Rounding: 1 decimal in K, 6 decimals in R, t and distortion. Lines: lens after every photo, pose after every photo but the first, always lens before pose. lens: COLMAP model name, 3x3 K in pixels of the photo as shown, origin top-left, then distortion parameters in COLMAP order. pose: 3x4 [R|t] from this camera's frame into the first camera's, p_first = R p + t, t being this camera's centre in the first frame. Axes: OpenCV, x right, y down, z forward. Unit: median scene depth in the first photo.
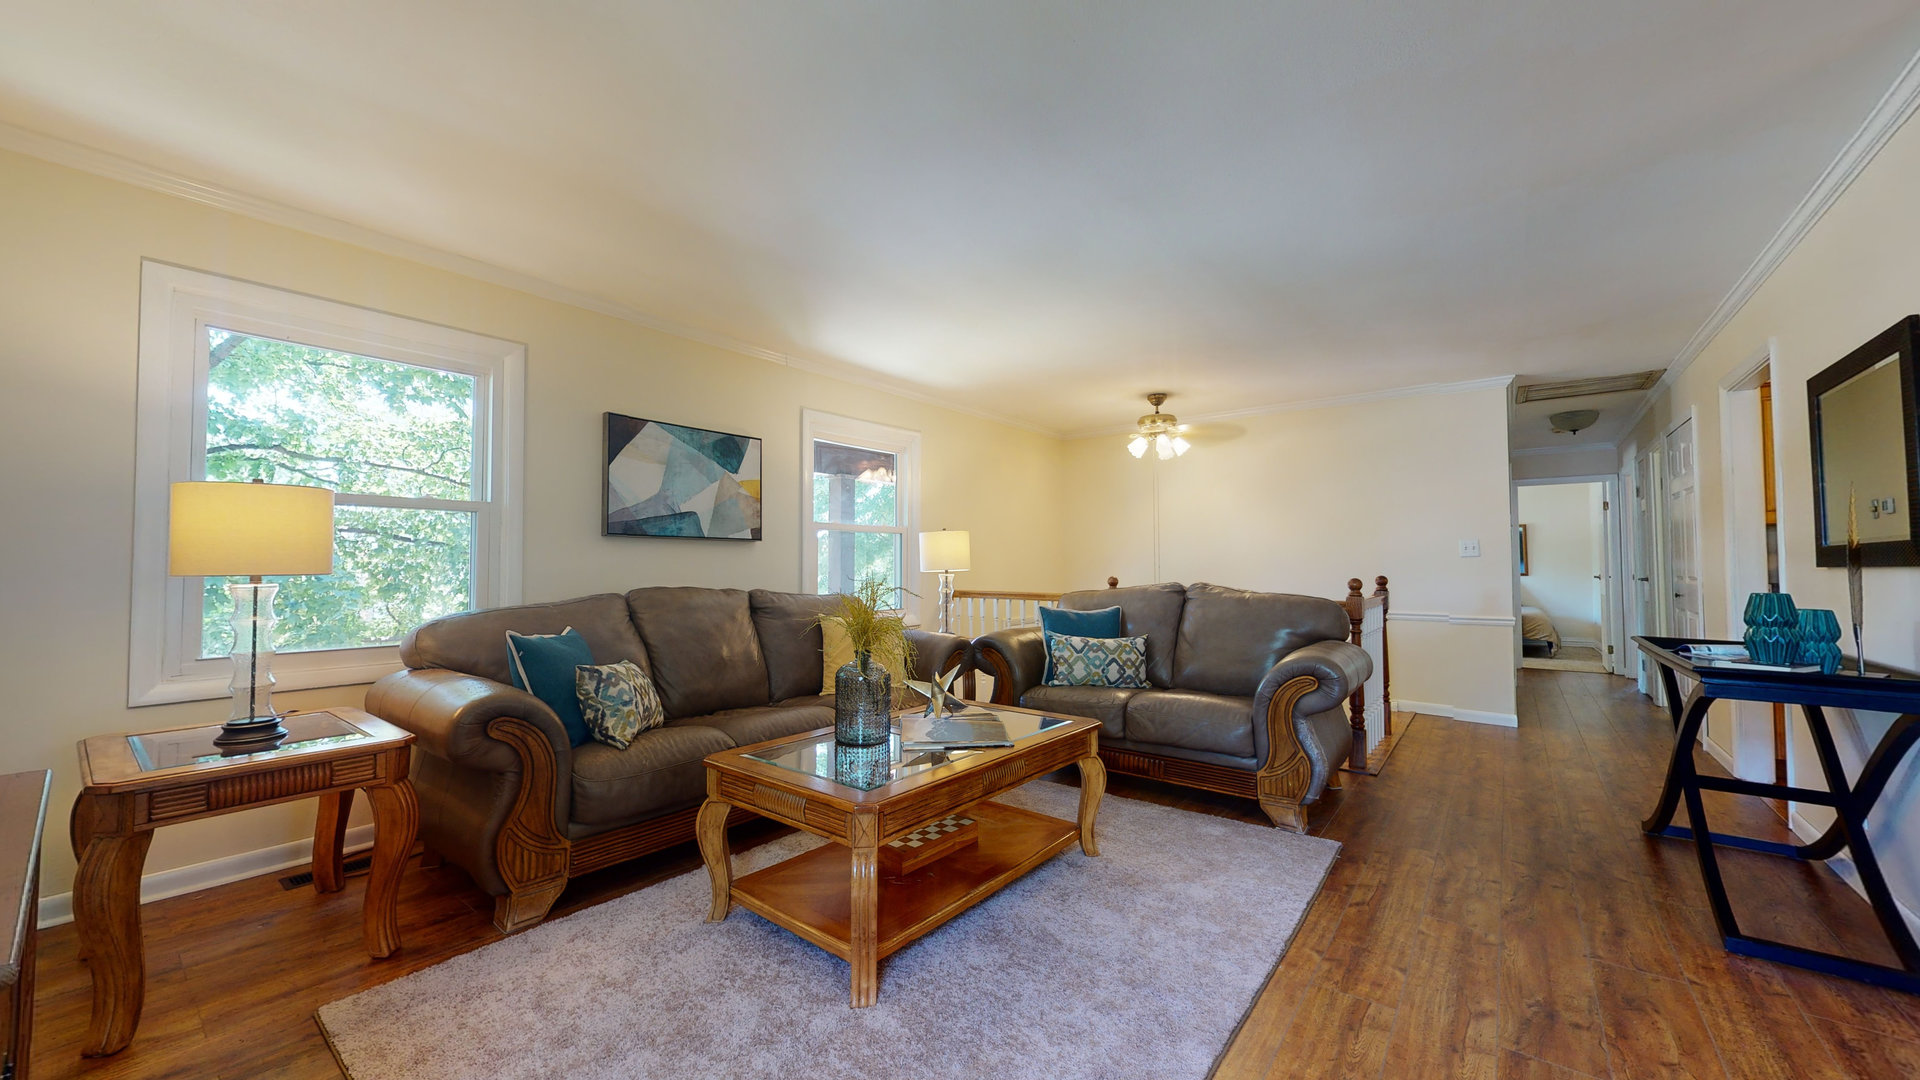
lens RADIAL K [[696.6, 0, 957.1], [0, 696.6, 549.8], [0, 0, 1]] dist [-0.007284, 0.000394]
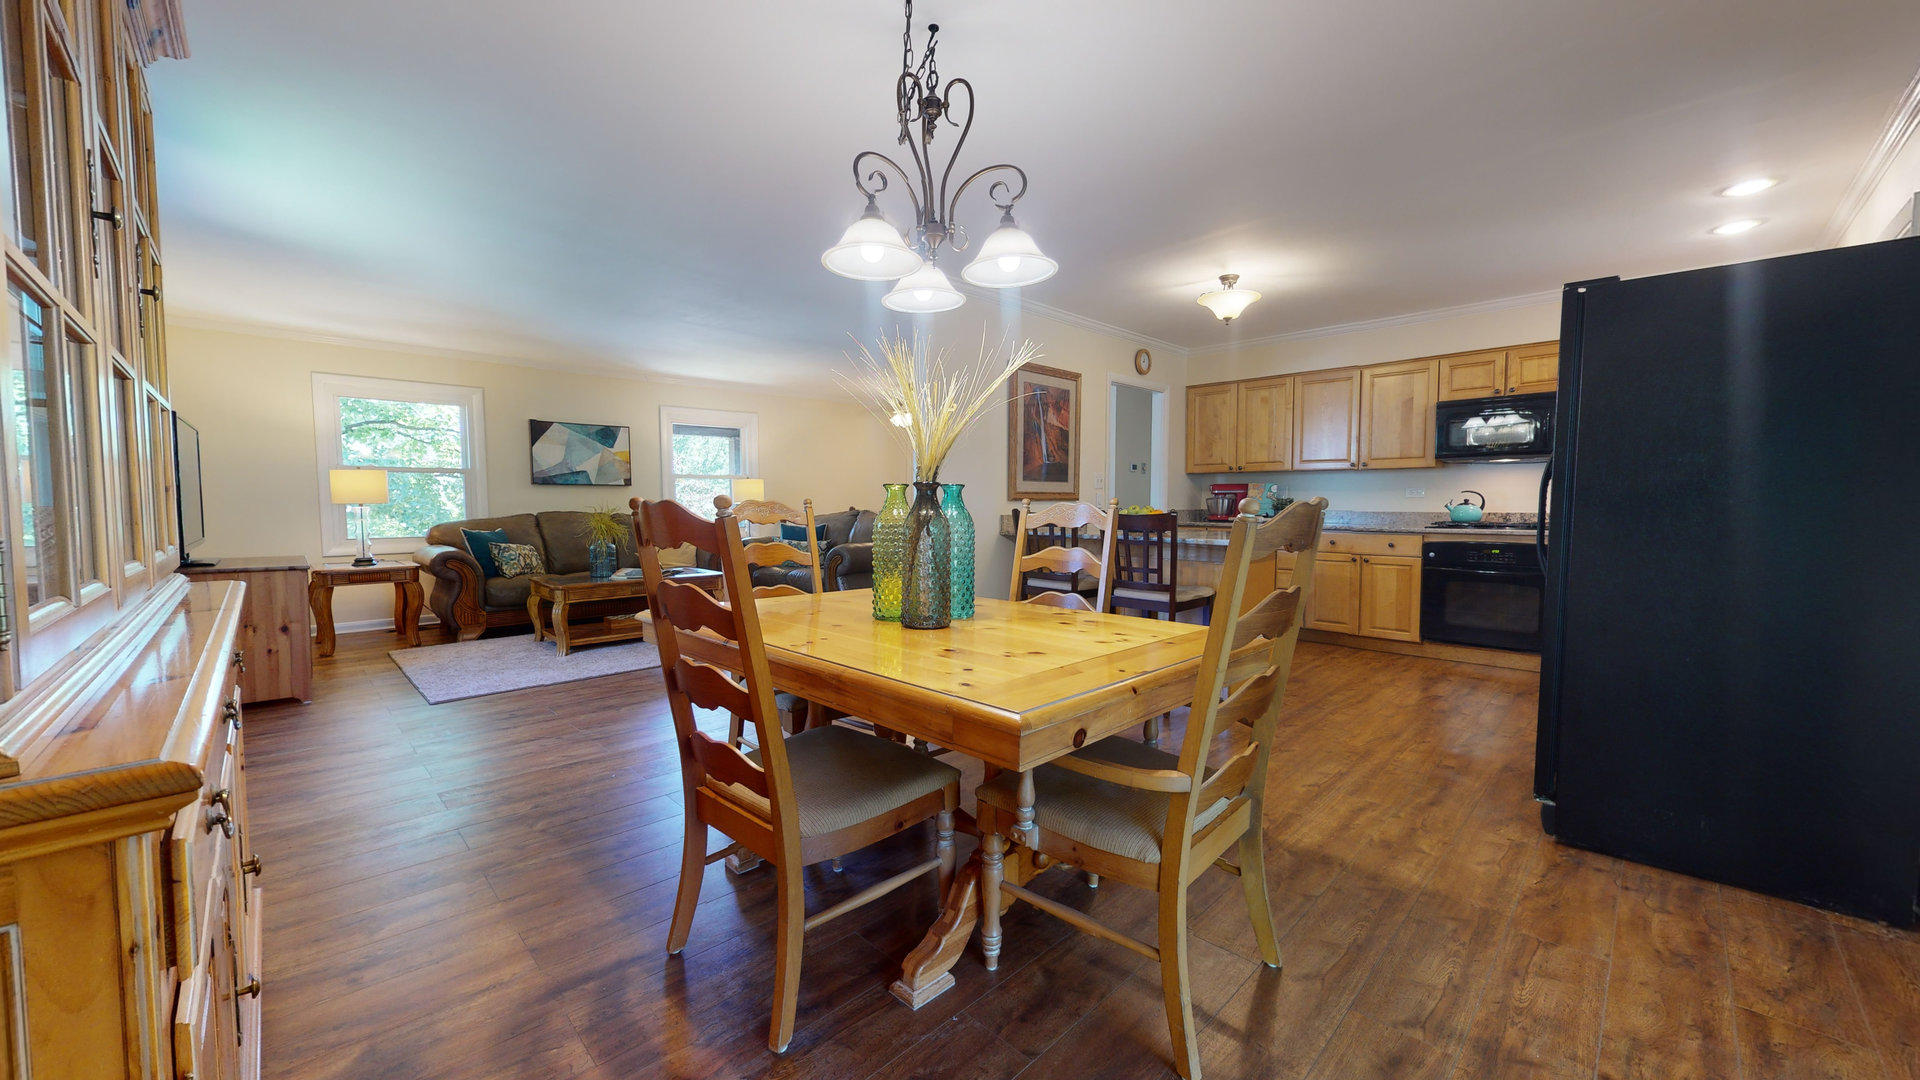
lens RADIAL K [[696.6, 0, 952.0], [0, 696.6, 535.8], [0, 0, 1]] dist [-0.007284, 0.000394]
pose [[0.992207, -0.001562, -0.124589, 0.873703], [0.010736, 0.997275, 0.072992, -0.006939], [0.124135, -0.073760, 0.989520, -0.758940]]
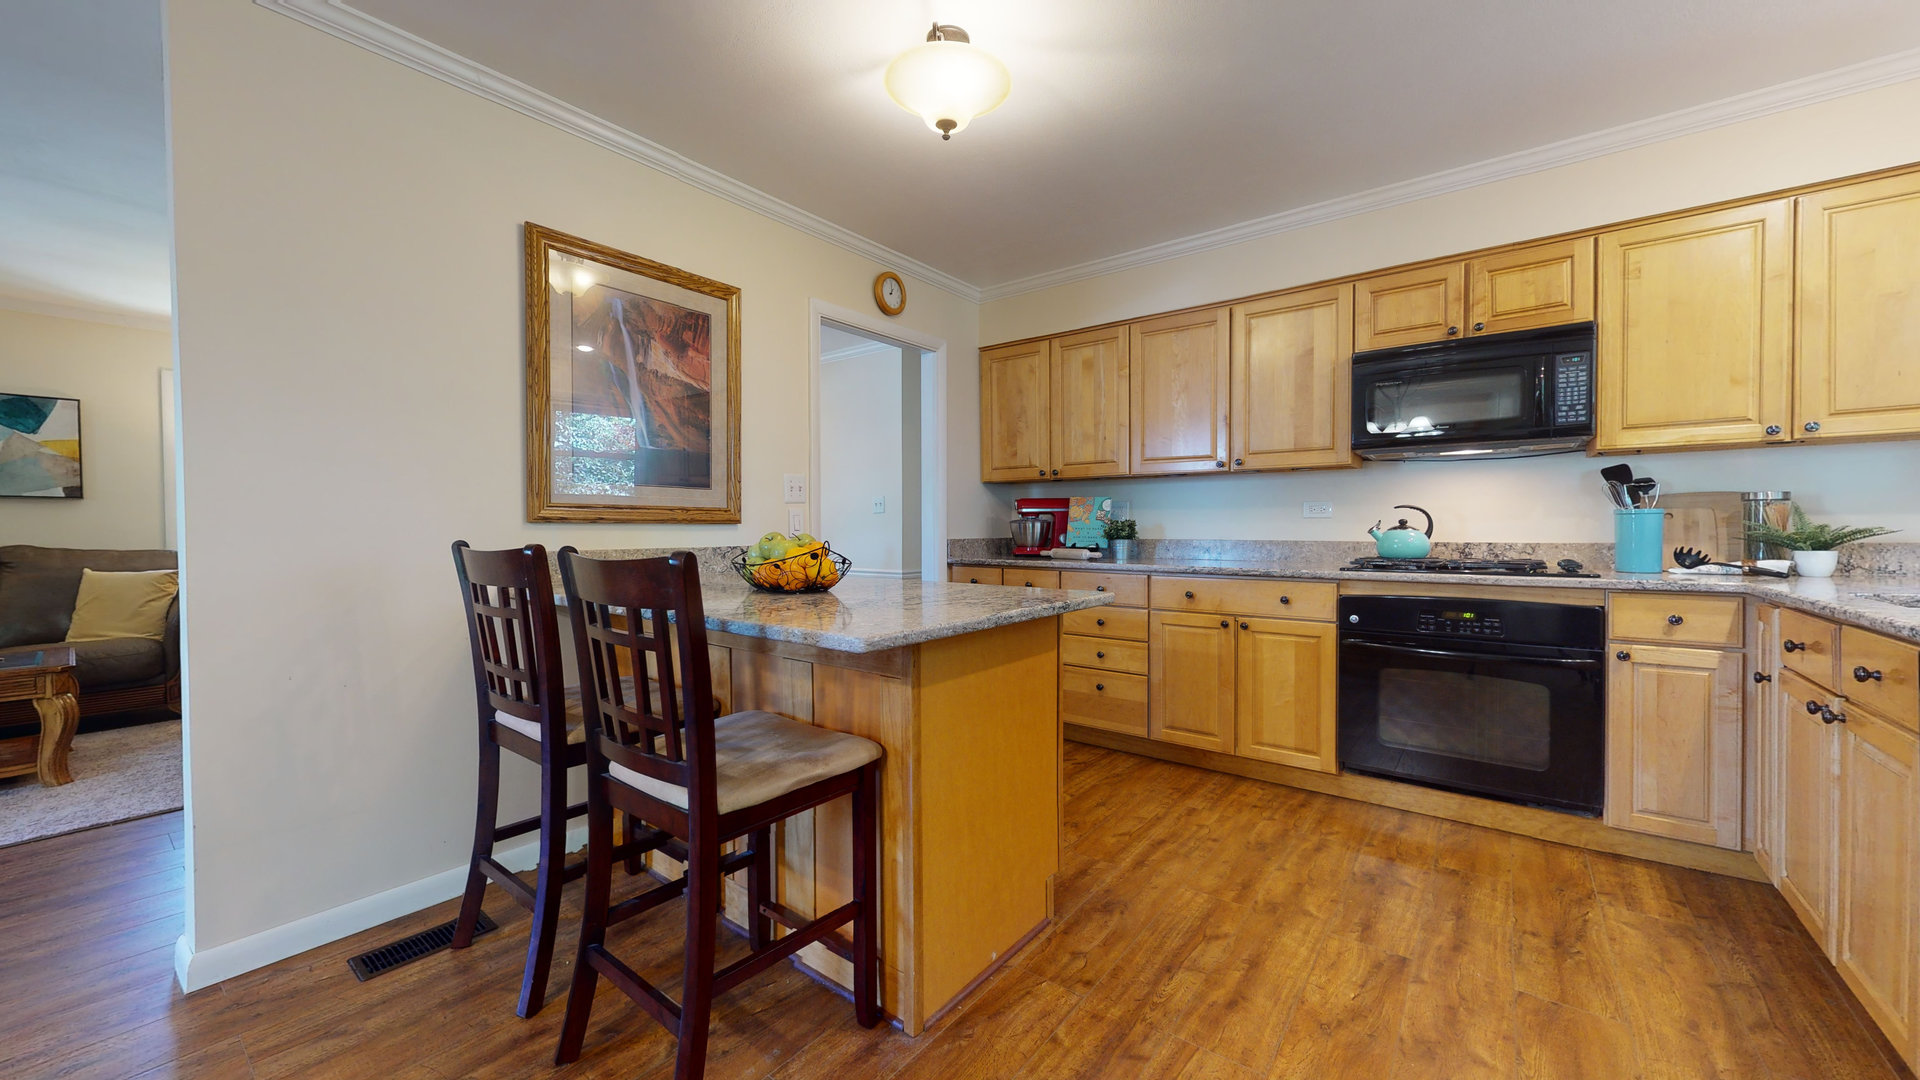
lens RADIAL K [[696.6, 0, 945.5], [0, 696.6, 539.6], [0, 0, 1]] dist [-0.007284, 0.000394]
pose [[0.999954, -0.007481, 0.006009, 1.188357], [0.007237, 0.999190, 0.039586, 0.019720], [-0.006300, -0.039541, 0.999198, -0.046984]]
